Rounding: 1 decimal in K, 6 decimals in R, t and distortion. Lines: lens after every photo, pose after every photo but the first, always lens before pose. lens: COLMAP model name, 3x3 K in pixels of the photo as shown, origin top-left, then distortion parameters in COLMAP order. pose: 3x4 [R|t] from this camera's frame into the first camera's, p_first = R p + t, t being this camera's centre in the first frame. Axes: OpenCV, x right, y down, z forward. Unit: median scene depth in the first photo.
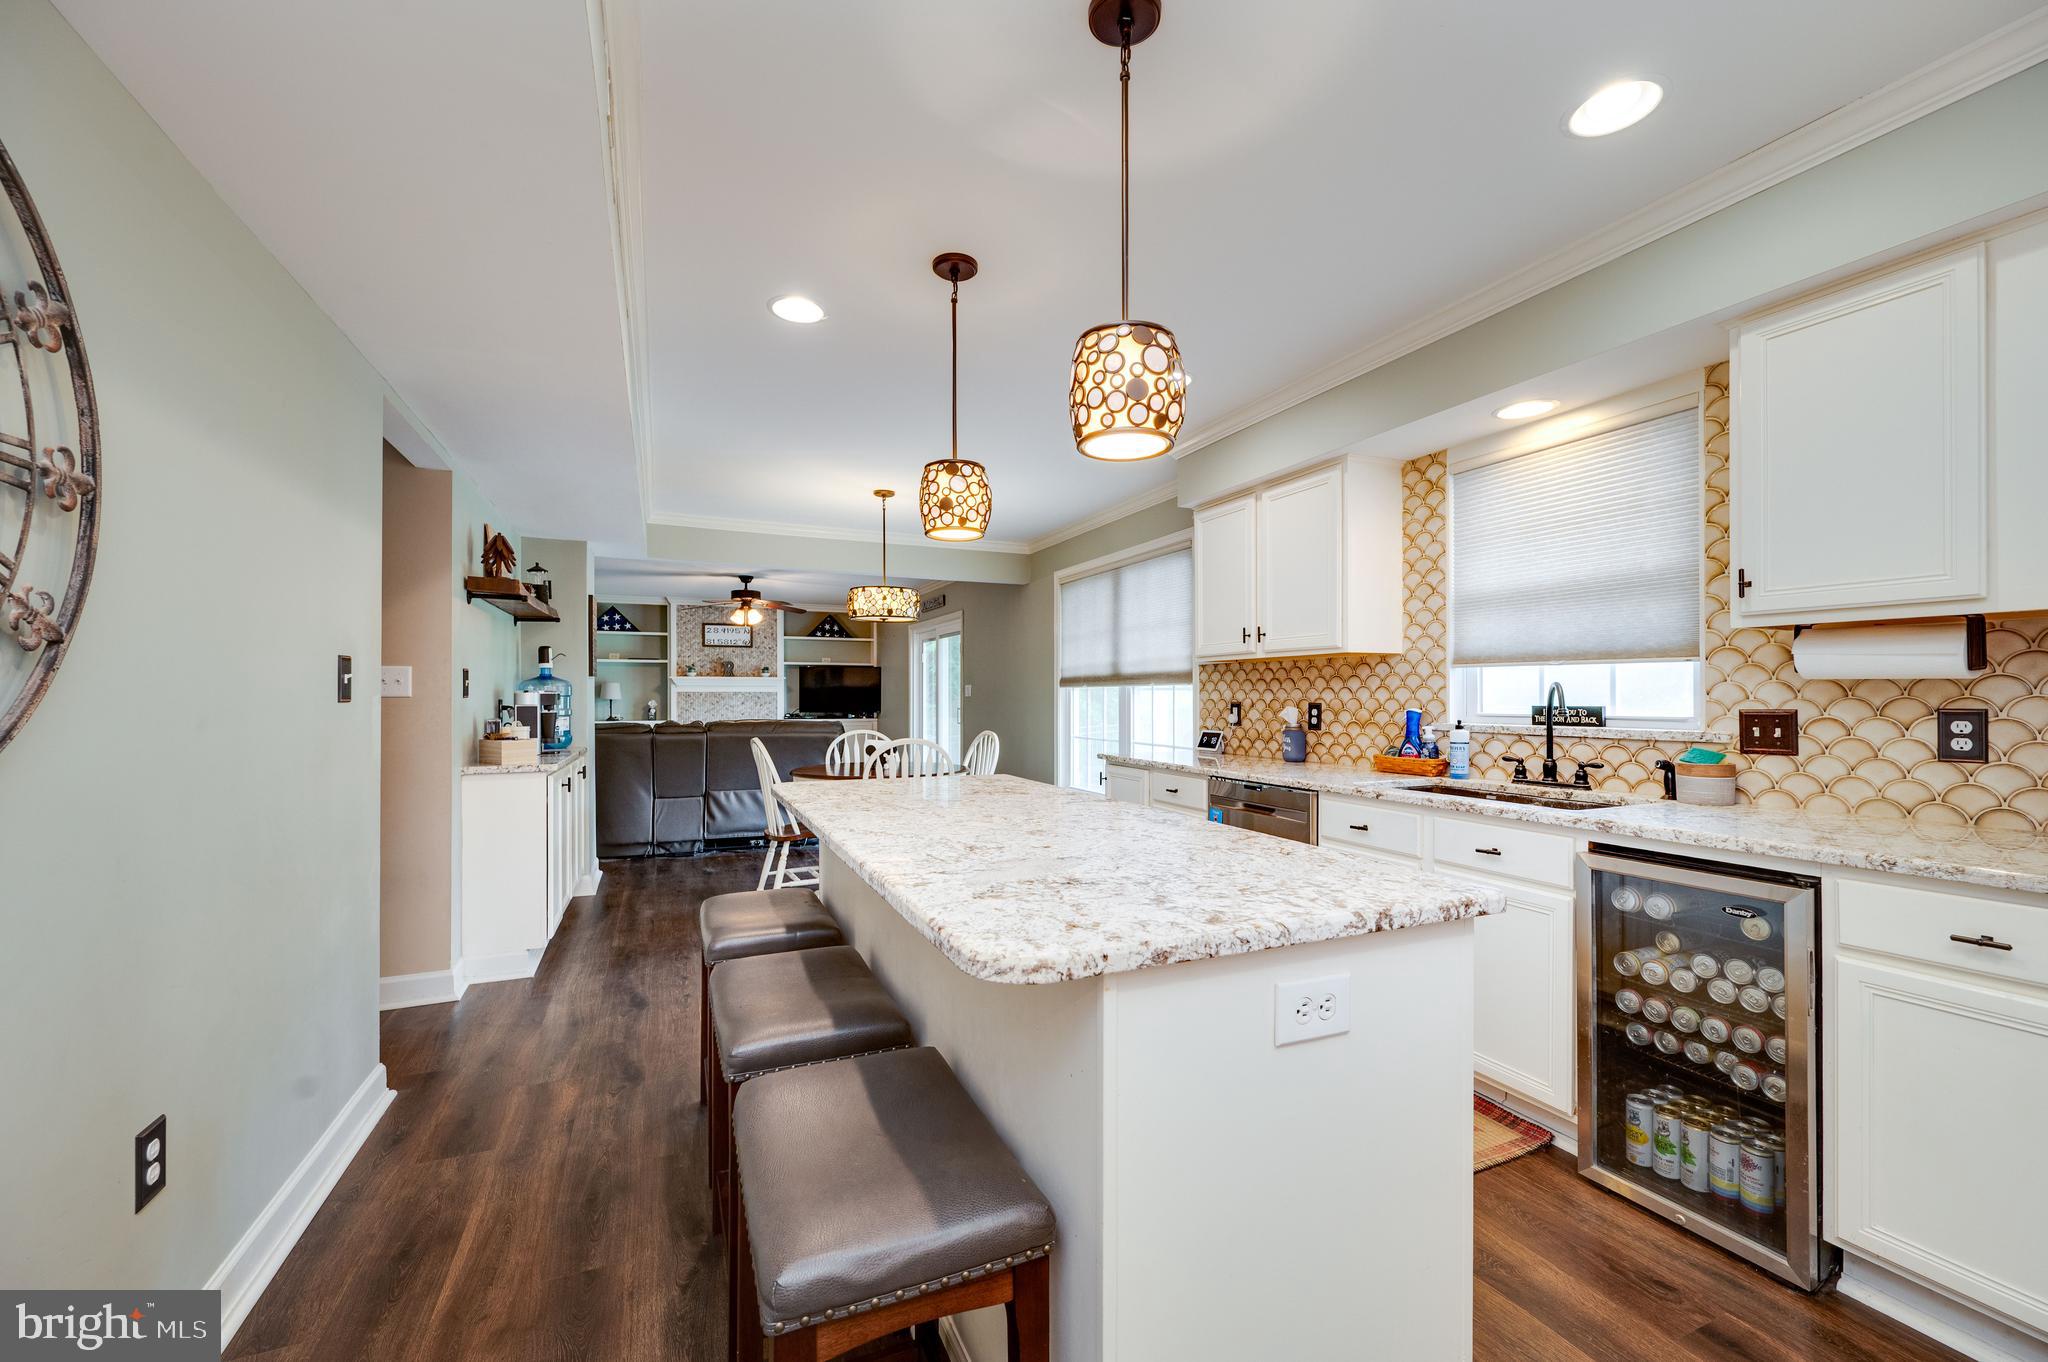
lens RADIAL K [[808.1, 0, 1017.4], [0, 808.1, 694.4], [0, 0, 1]] dist [-0.000524, -0.000064]
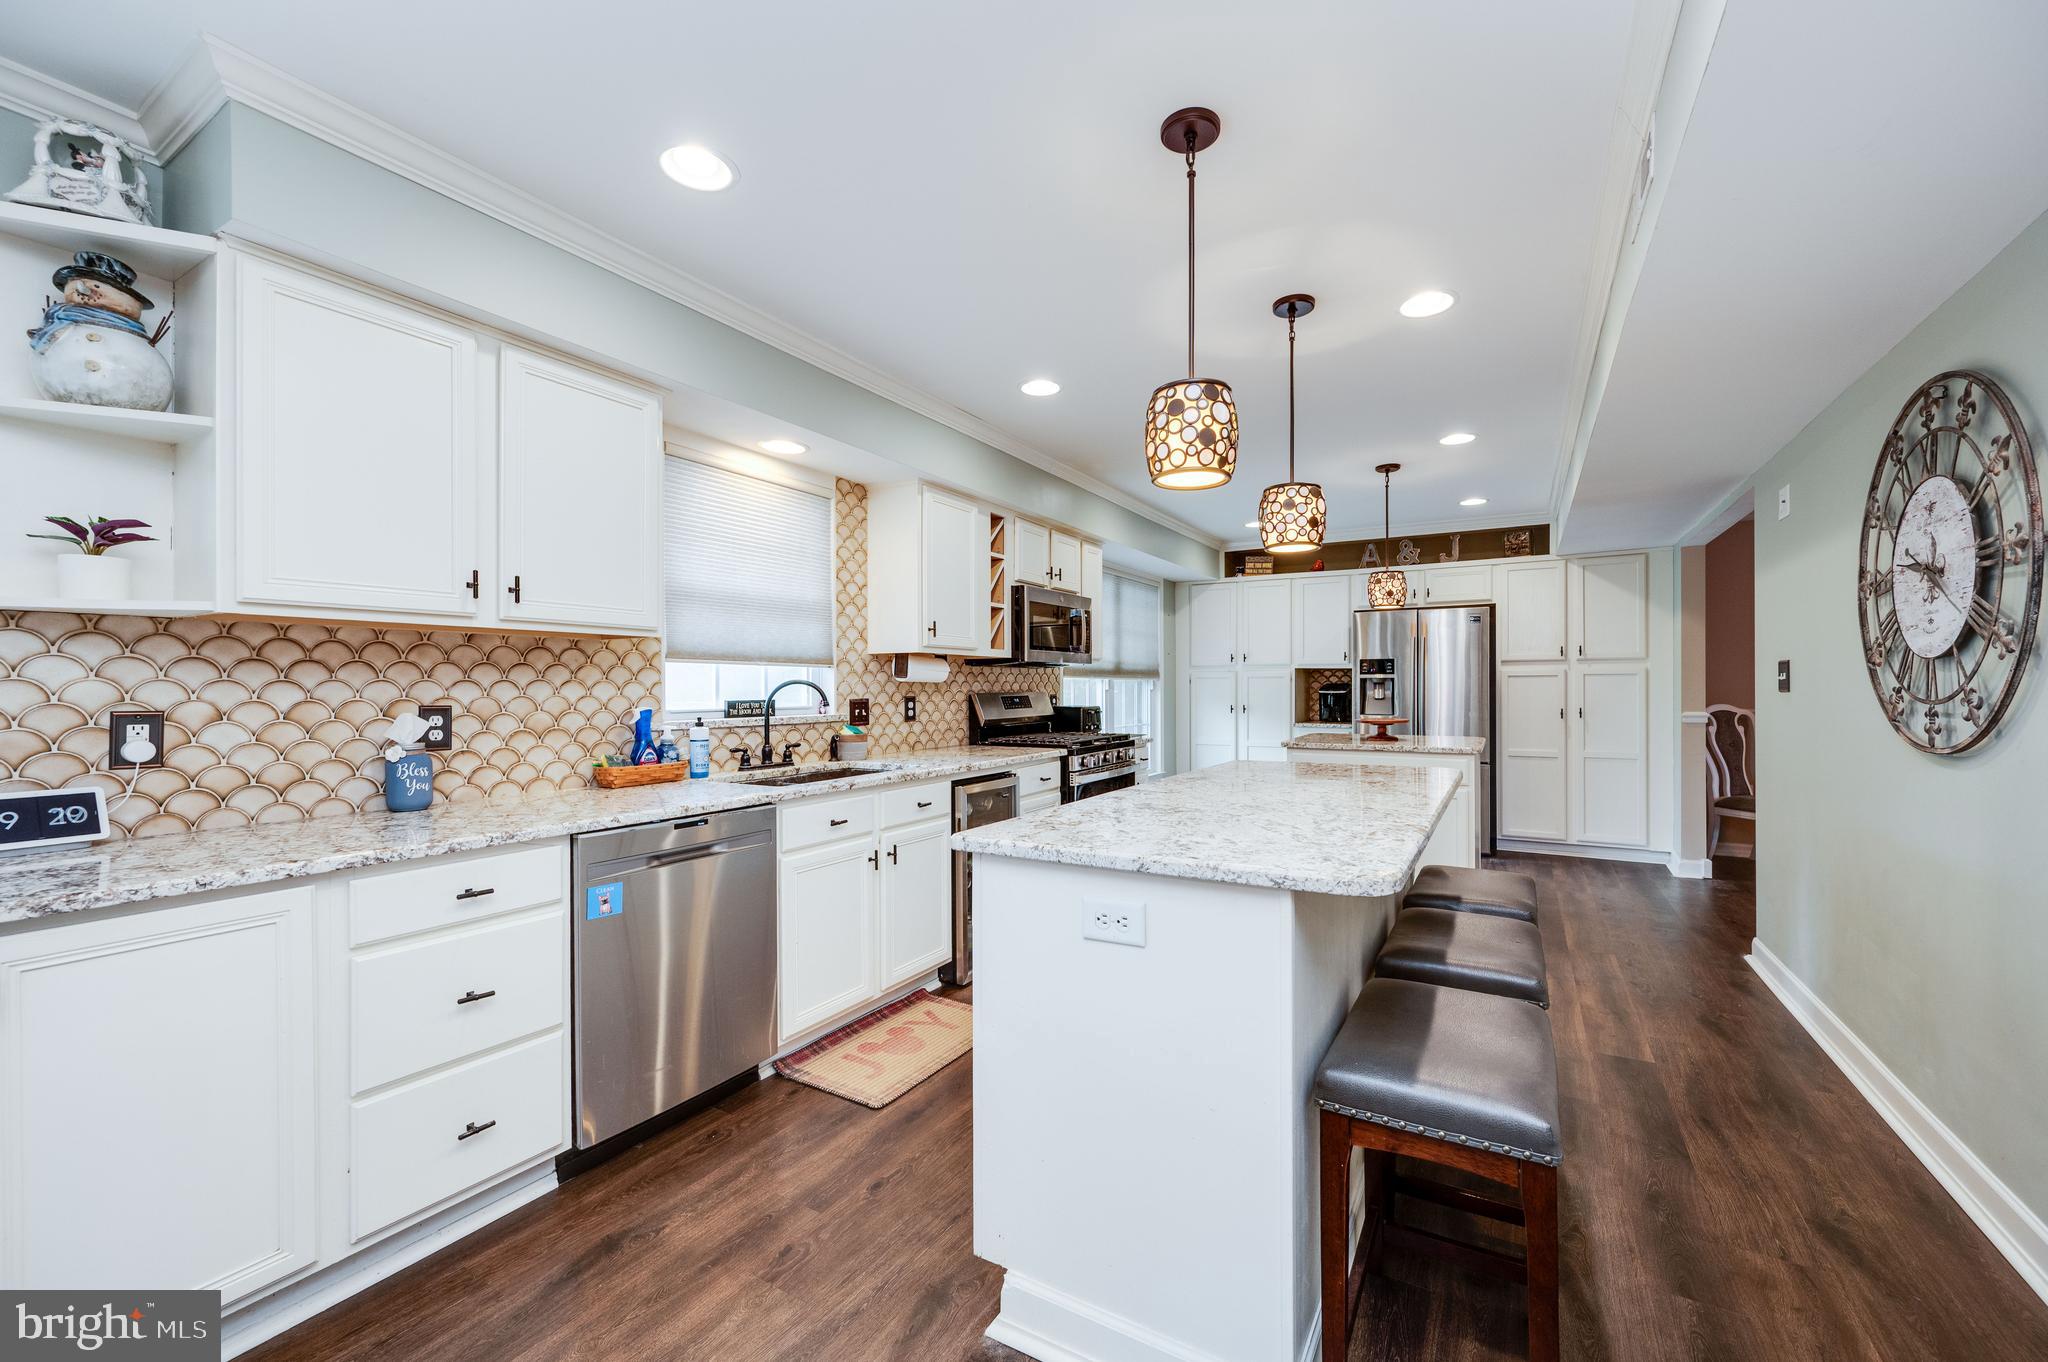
lens RADIAL K [[809.6, 0, 1047.7], [0, 809.6, 687.9], [0, 0, 1]] dist [-0.003099, -0.000621]
pose [[-0.594859, 0.003425, 0.803823, -0.398871], [0.003575, 0.999992, -0.001615, -0.000006], [-0.803822, 0.001913, -0.594867, 1.023294]]
